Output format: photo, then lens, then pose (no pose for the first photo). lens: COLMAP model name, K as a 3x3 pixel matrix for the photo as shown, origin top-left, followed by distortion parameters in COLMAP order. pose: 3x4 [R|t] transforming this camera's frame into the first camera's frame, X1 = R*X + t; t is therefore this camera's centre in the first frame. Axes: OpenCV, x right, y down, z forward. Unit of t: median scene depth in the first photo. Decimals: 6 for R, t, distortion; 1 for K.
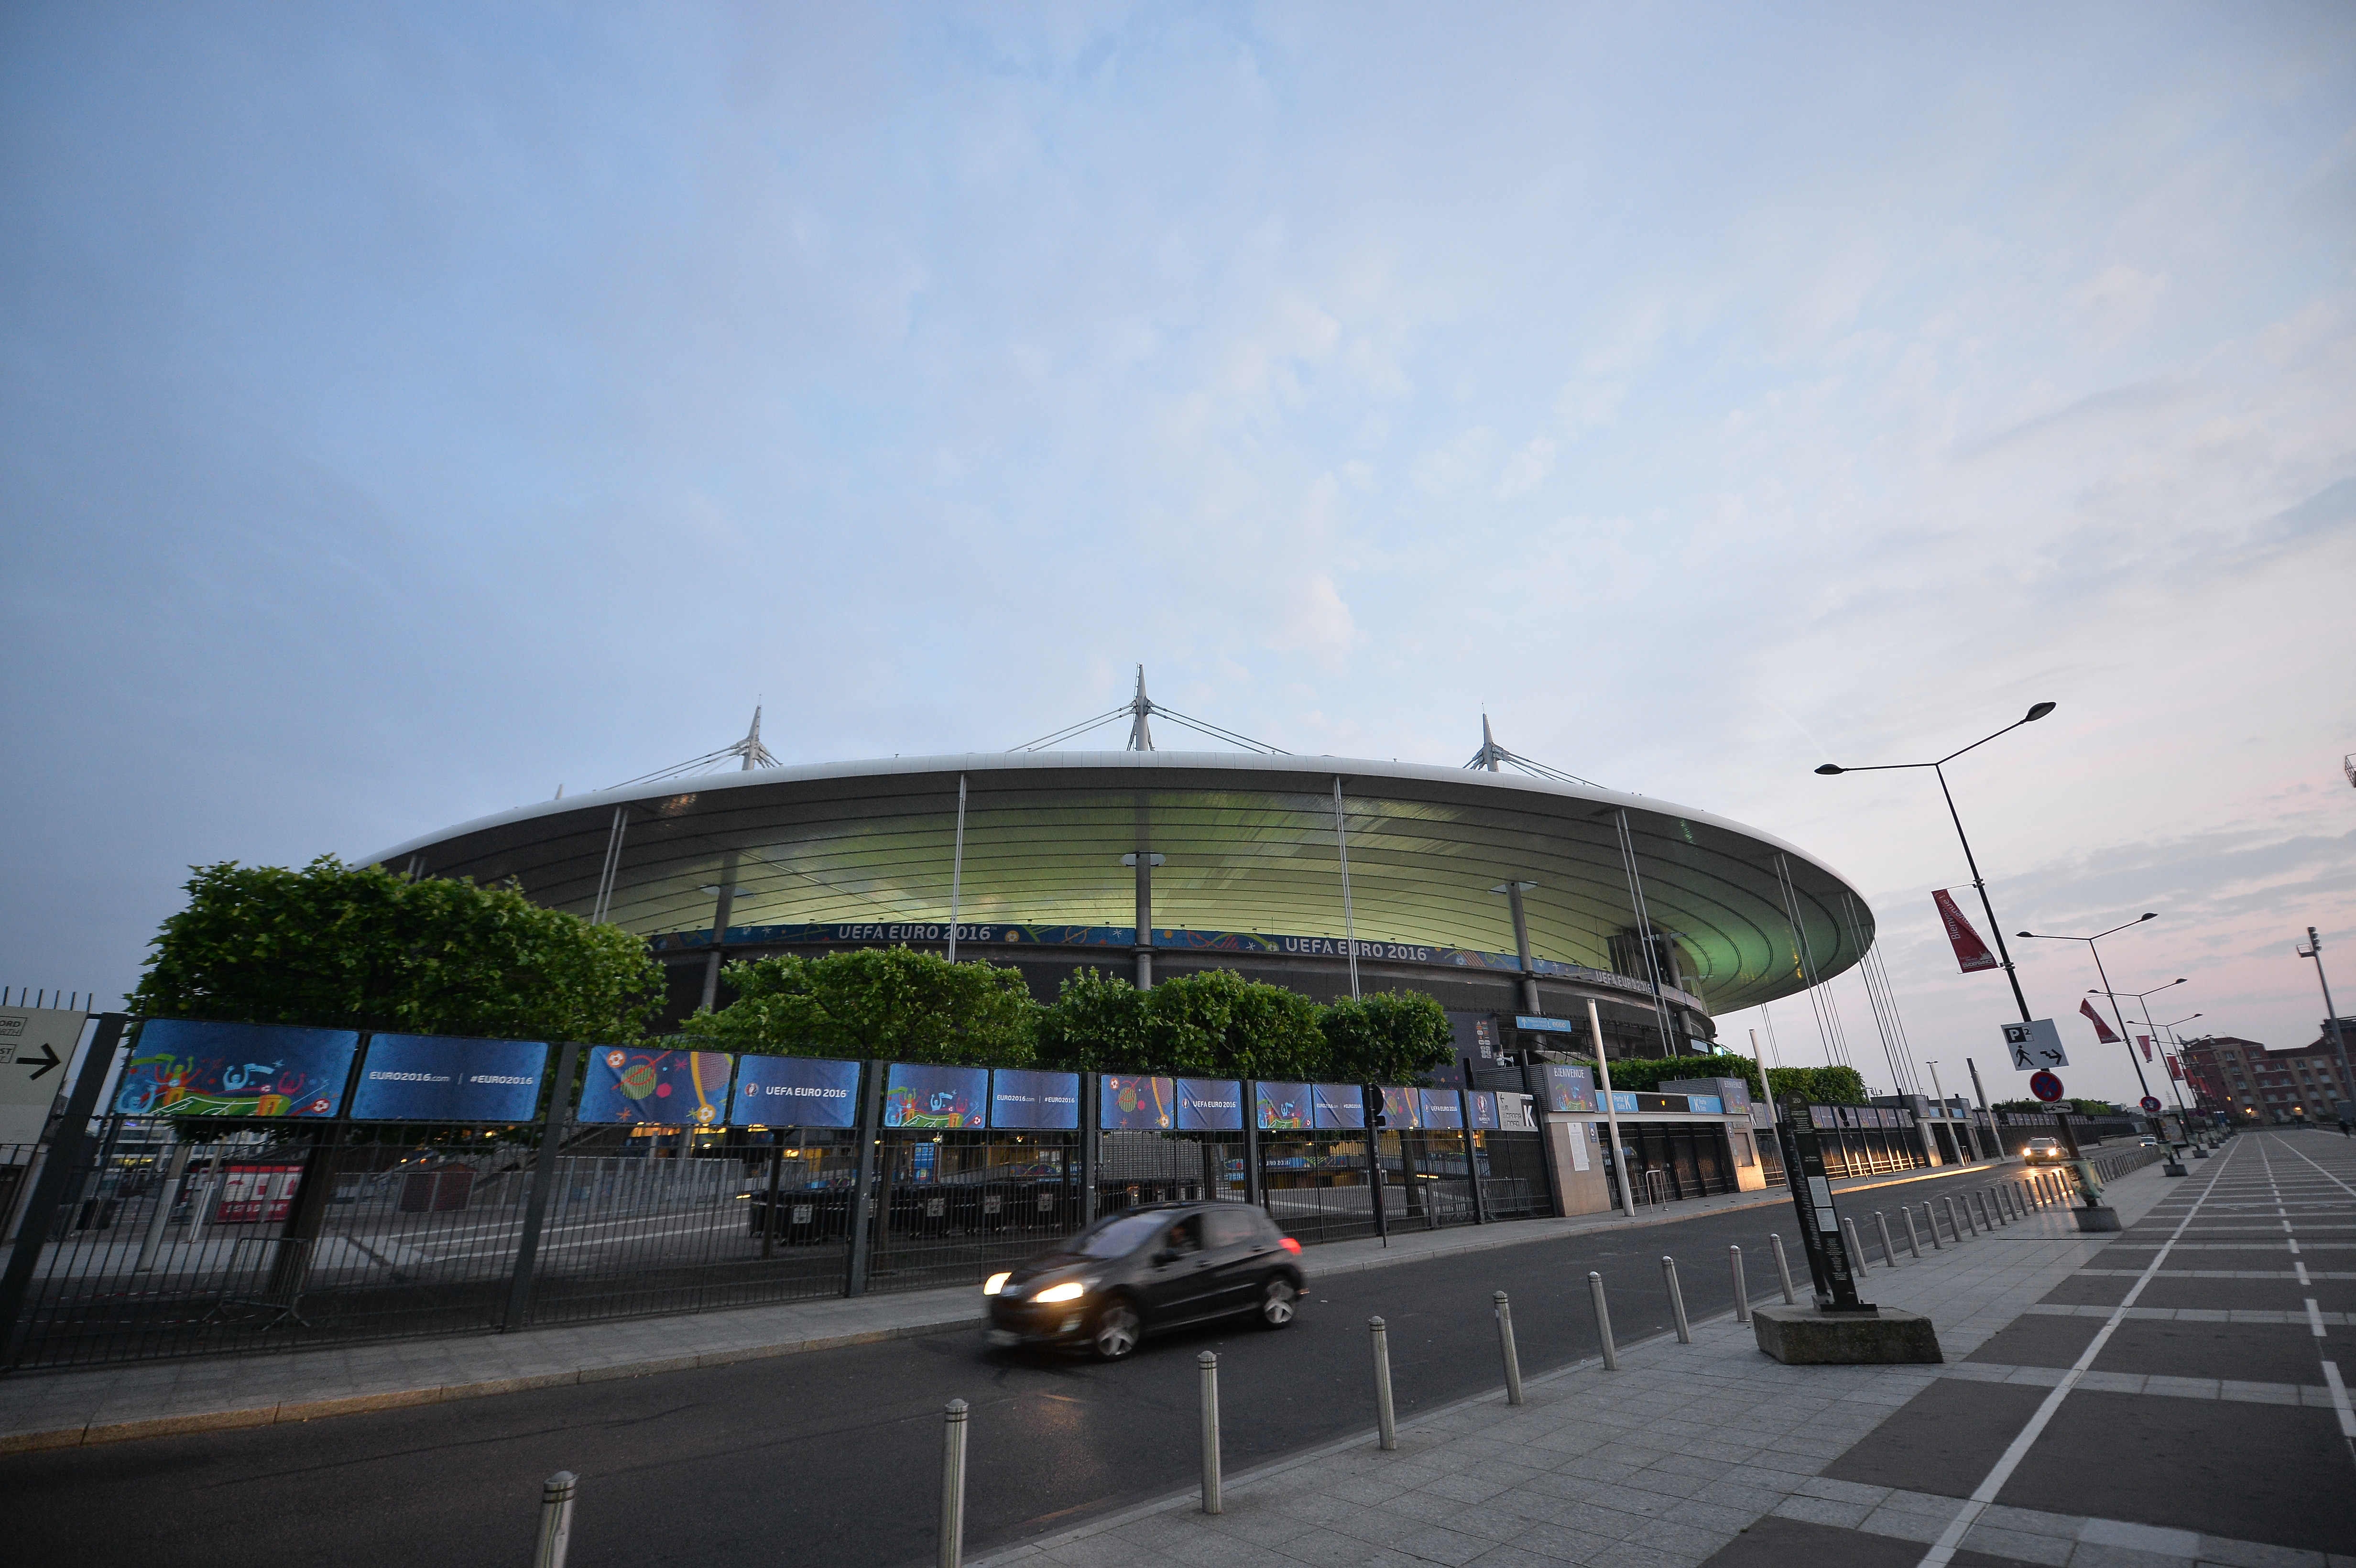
lens RADIAL K [[947.4, 0, 1178.0], [0, 947.4, 784.0], [0, 0, 1]] dist [-0.017113, -0.003469]
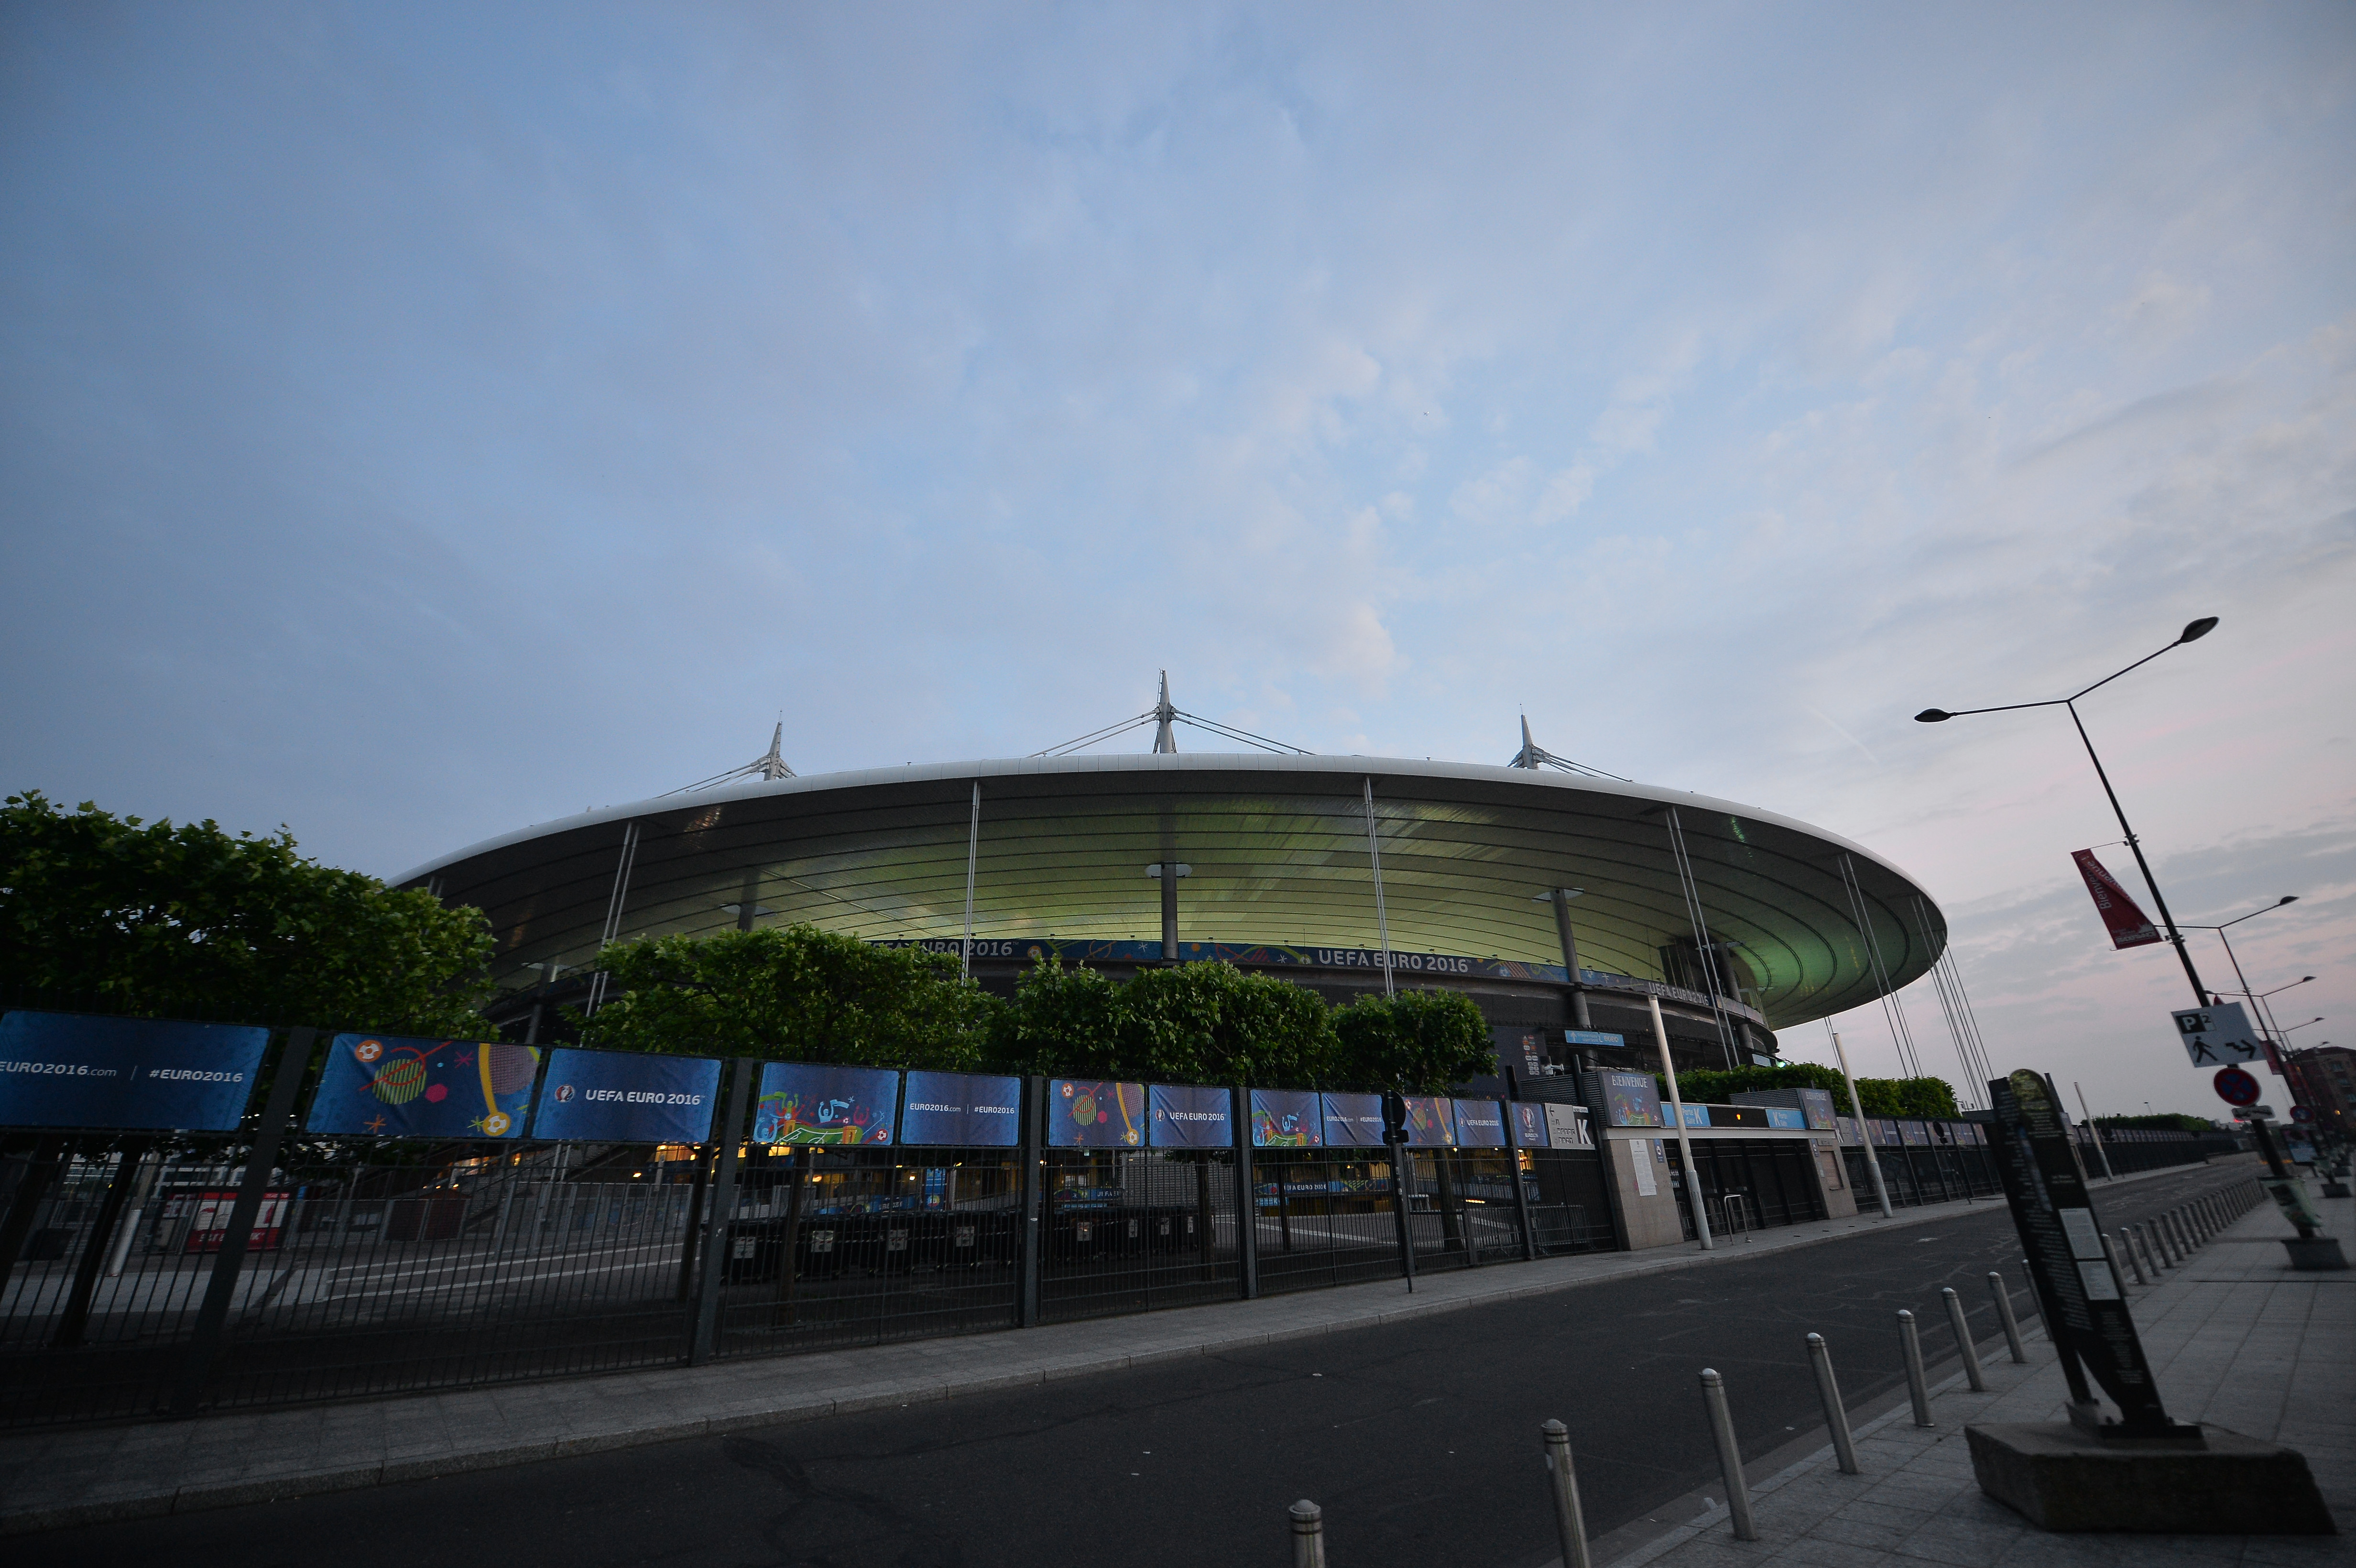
lens RADIAL K [[947.4, 0, 1178.0], [0, 947.4, 784.0], [0, 0, 1]] dist [-0.017113, -0.003469]
pose [[0.999062, -0.018983, -0.038925, 0.038921], [0.018119, 0.999584, -0.022425, 0.044437], [0.039335, 0.021698, 0.998990, 0.112426]]
